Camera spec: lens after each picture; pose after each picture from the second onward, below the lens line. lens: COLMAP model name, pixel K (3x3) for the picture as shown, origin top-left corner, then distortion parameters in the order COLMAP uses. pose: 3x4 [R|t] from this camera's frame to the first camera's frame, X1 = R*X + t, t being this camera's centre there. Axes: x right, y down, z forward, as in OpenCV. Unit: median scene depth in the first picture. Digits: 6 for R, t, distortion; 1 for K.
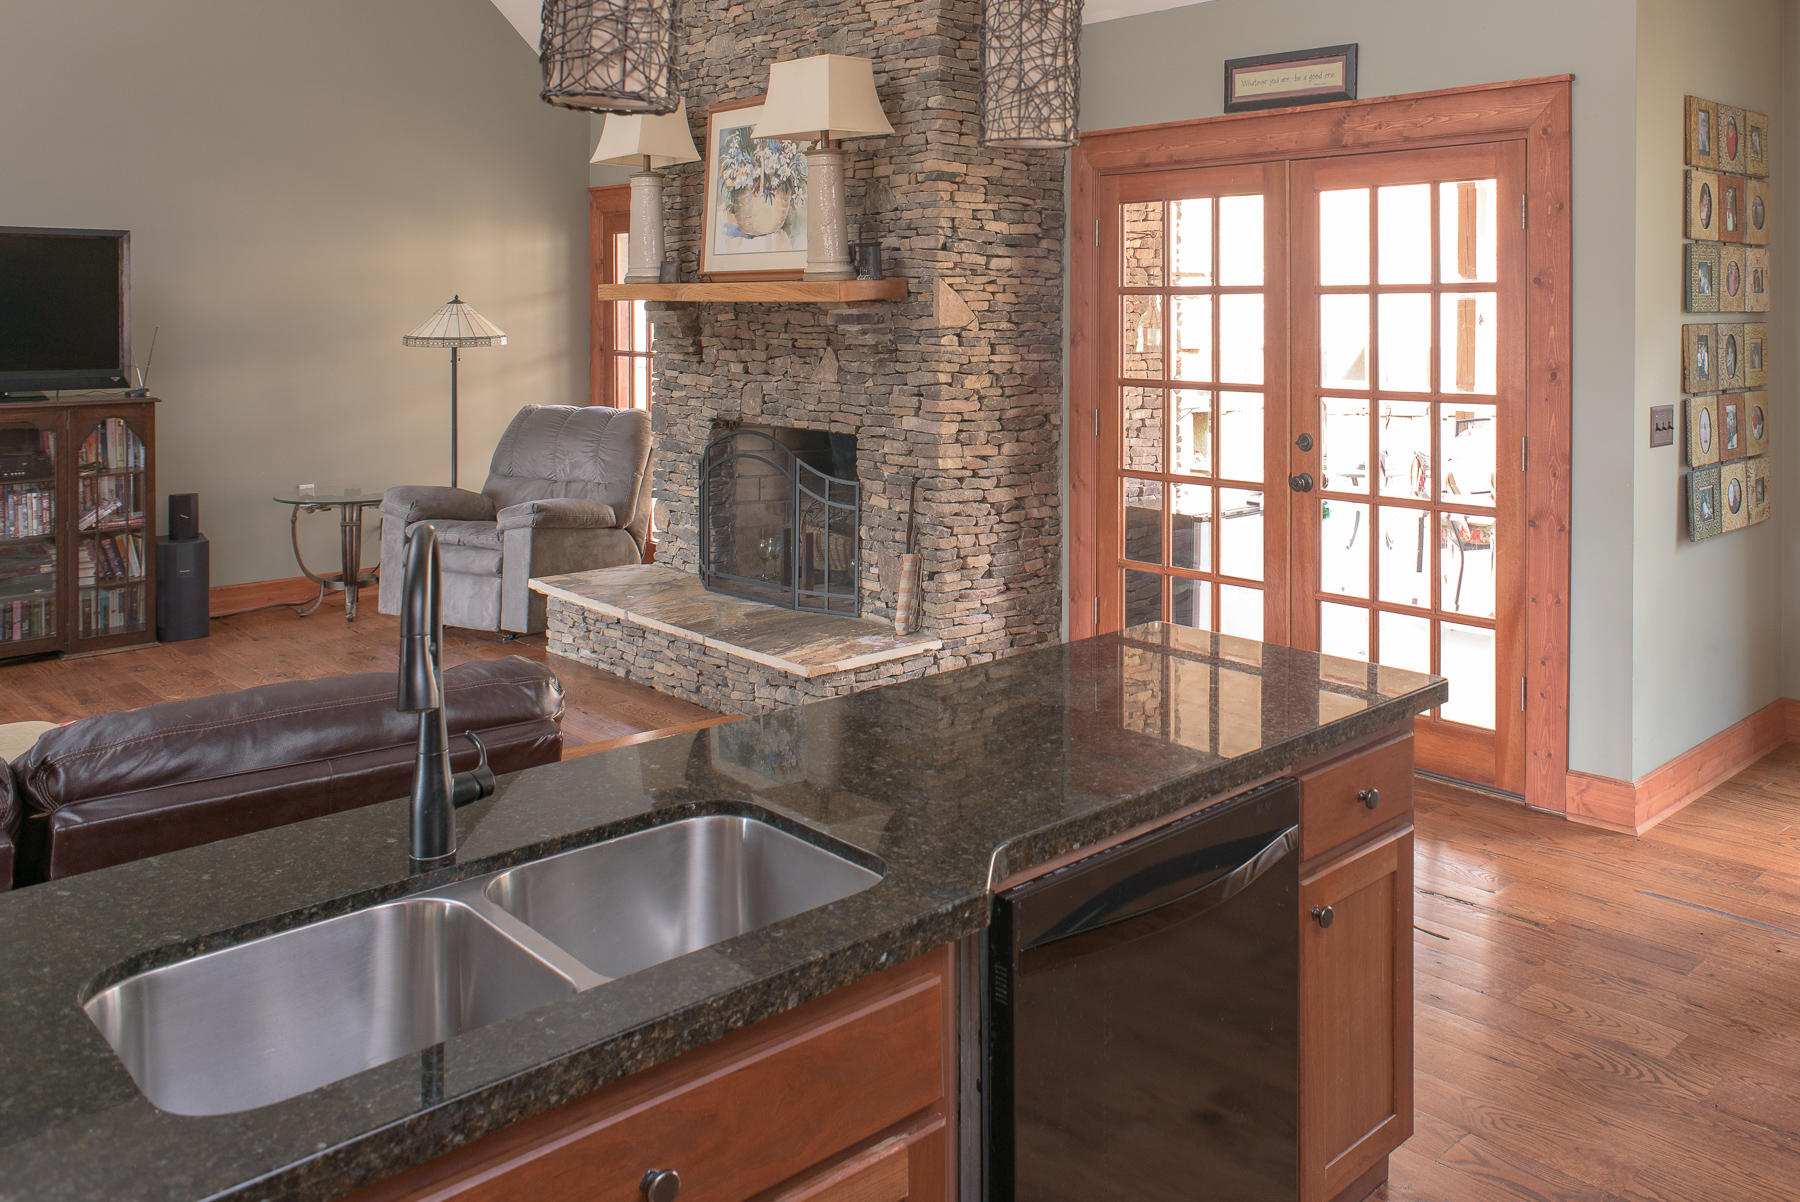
lens RADIAL K [[1472.9, 0, 1100.0], [0, 1472.9, 323.4], [0, 0, 1]] dist [-0.052272, -0.001032]
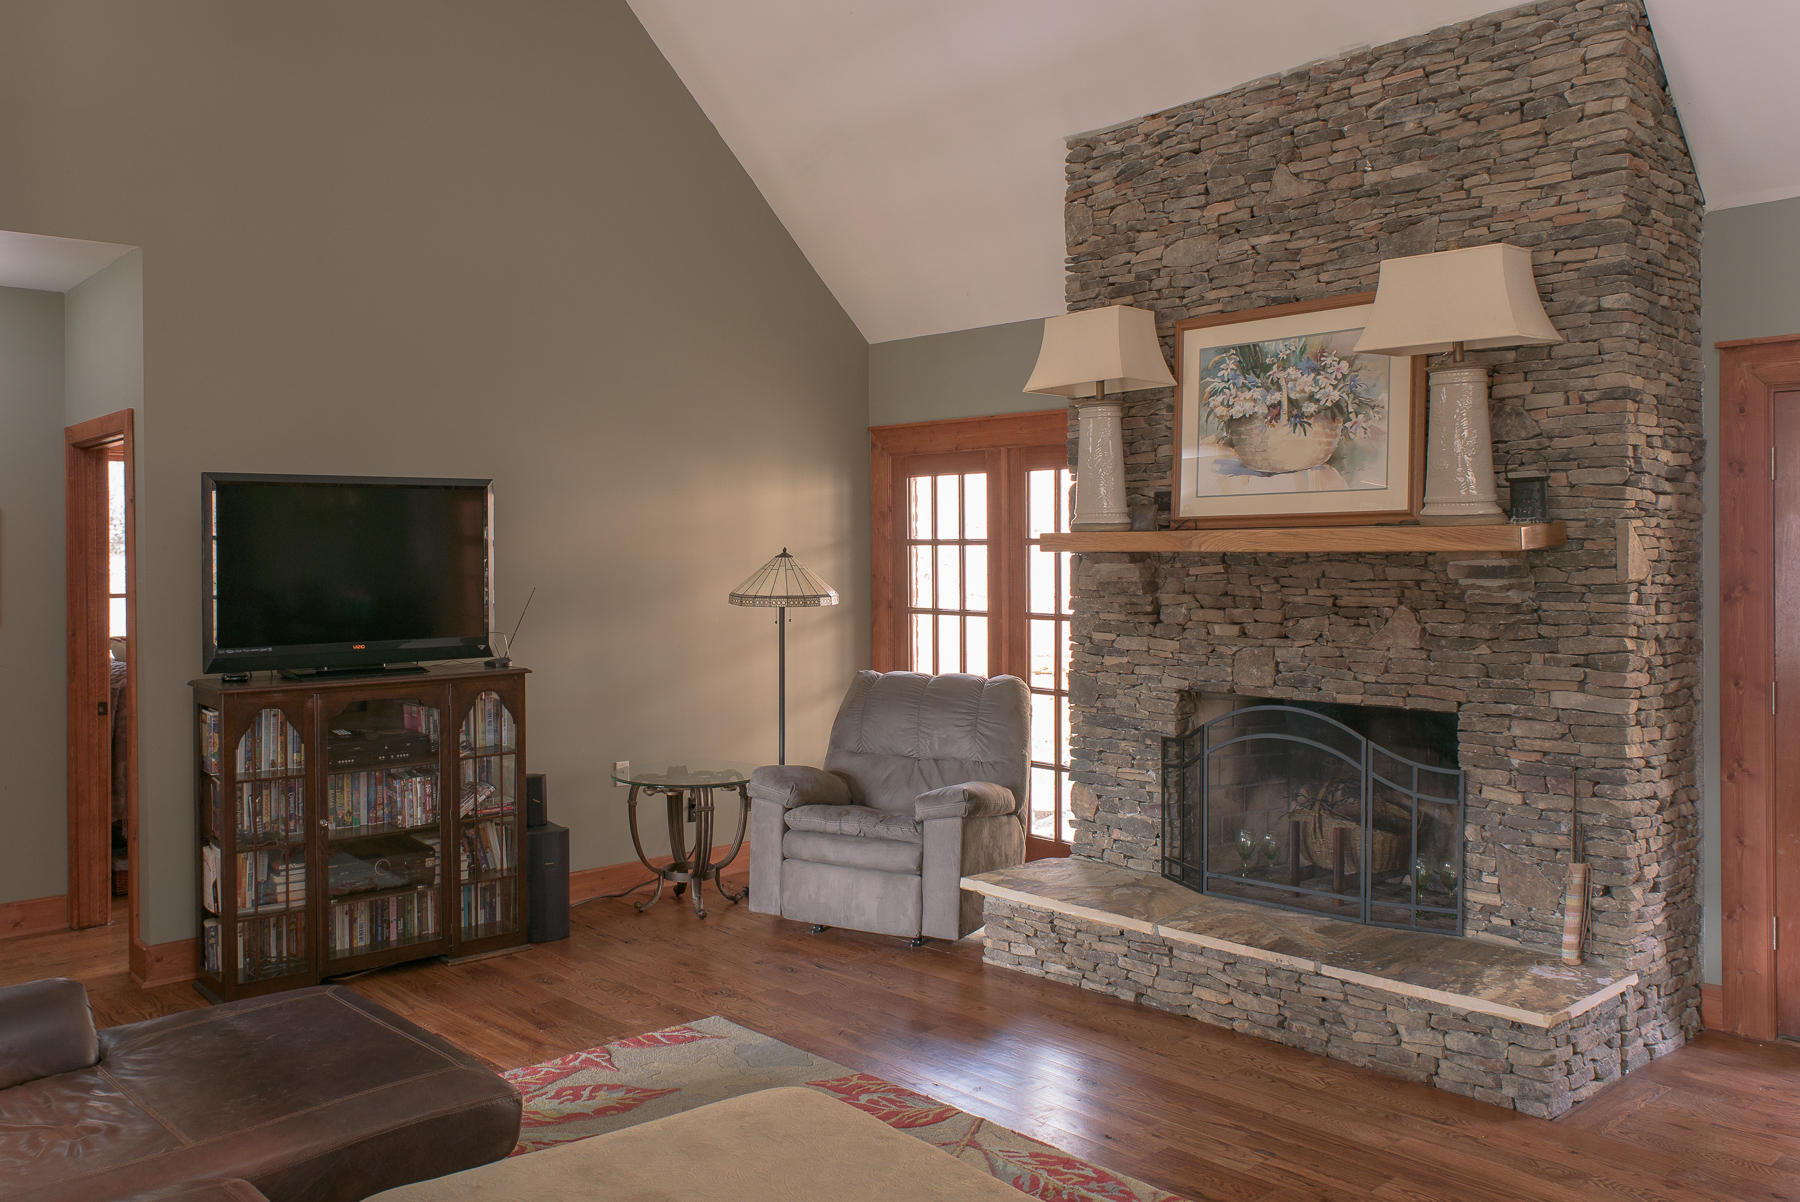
lens RADIAL K [[1439.7, 0, 828.5], [0, 1439.7, 564.6], [0, 0, 1]] dist [-0.047513, 0.072824]
pose [[0.996291, -0.006737, -0.085786, -0.450228], [0.006305, 0.999966, -0.005309, -0.005008], [0.085819, 0.004748, 0.996299, 0.175156]]
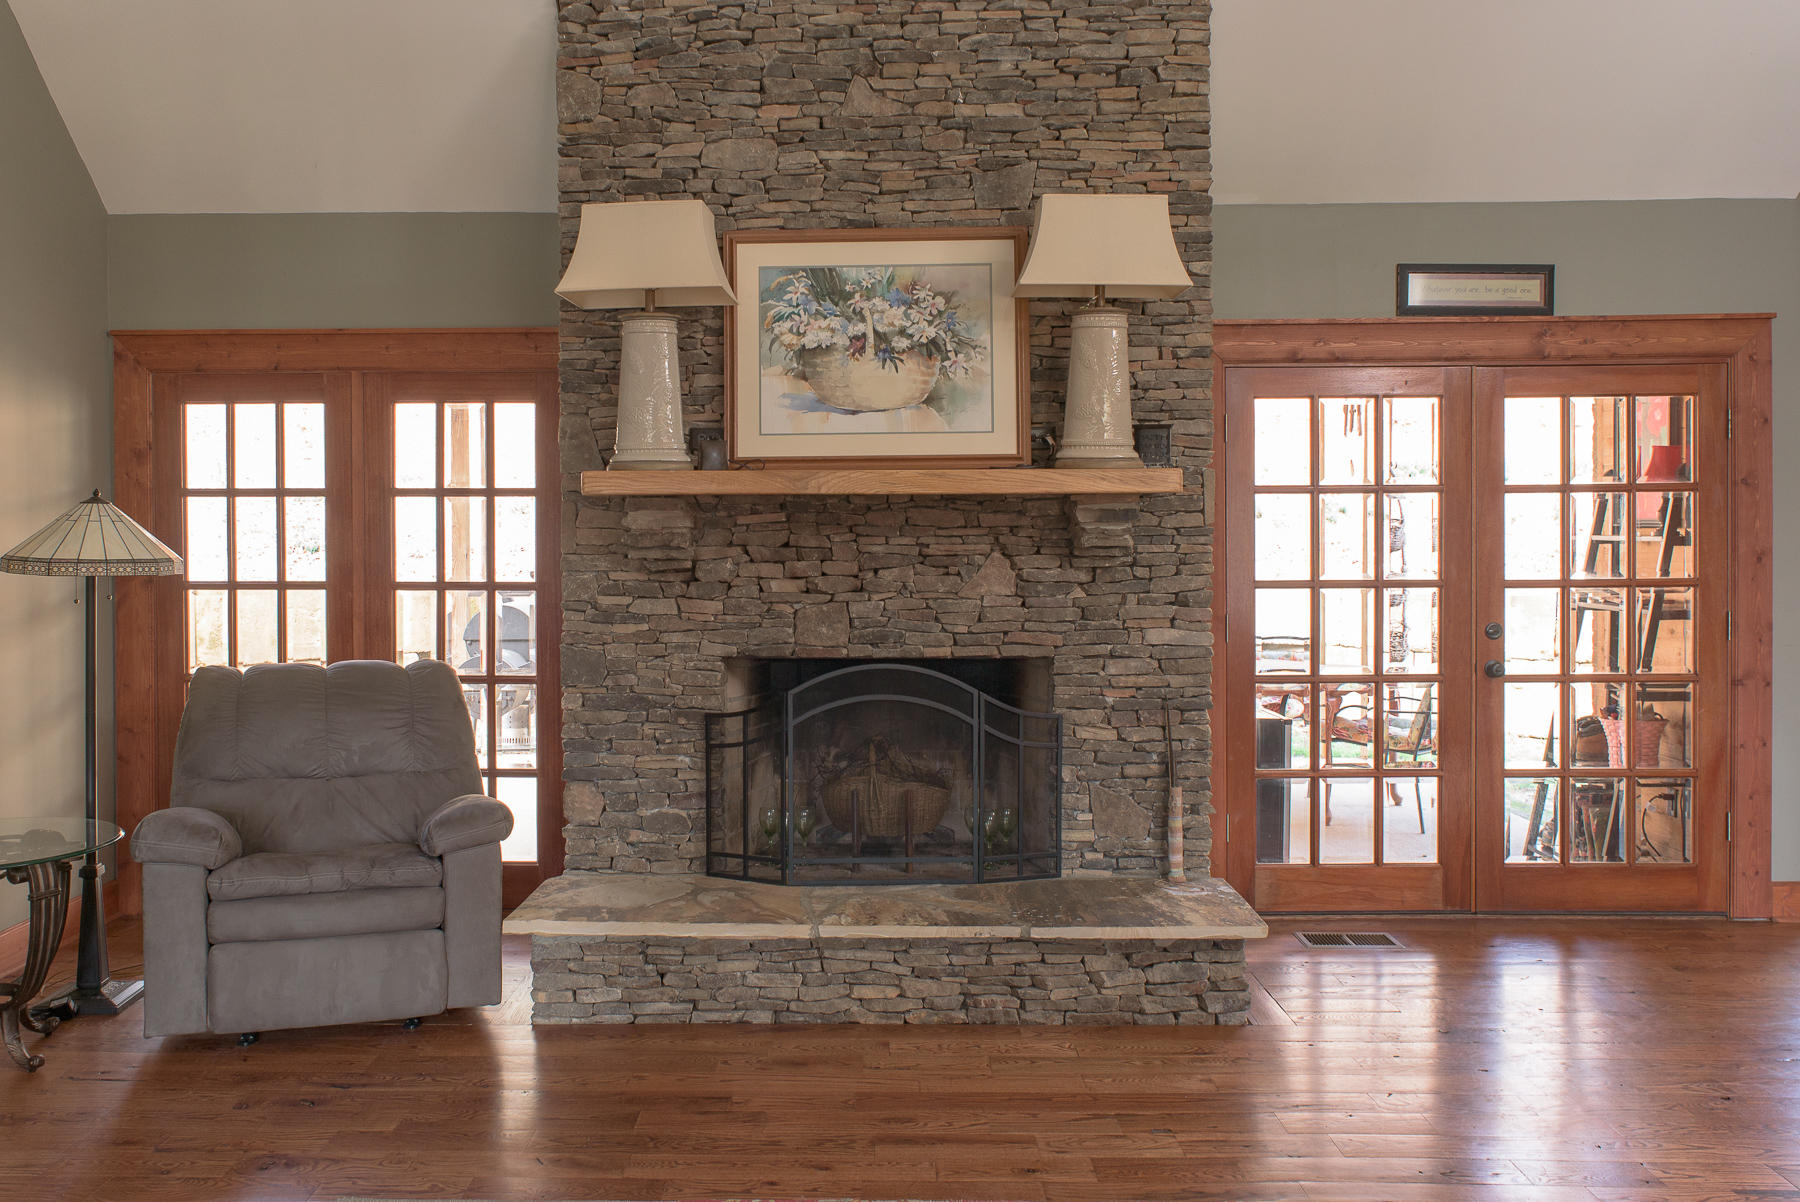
lens RADIAL K [[1439.7, 0, 828.5], [0, 1439.7, 564.6], [0, 0, 1]] dist [-0.047513, 0.072824]
pose [[0.740850, -0.013689, 0.671531, -0.810073], [0.014695, 0.999883, 0.004172, 0.018541], [-0.671510, 0.006777, 0.740964, 0.488608]]
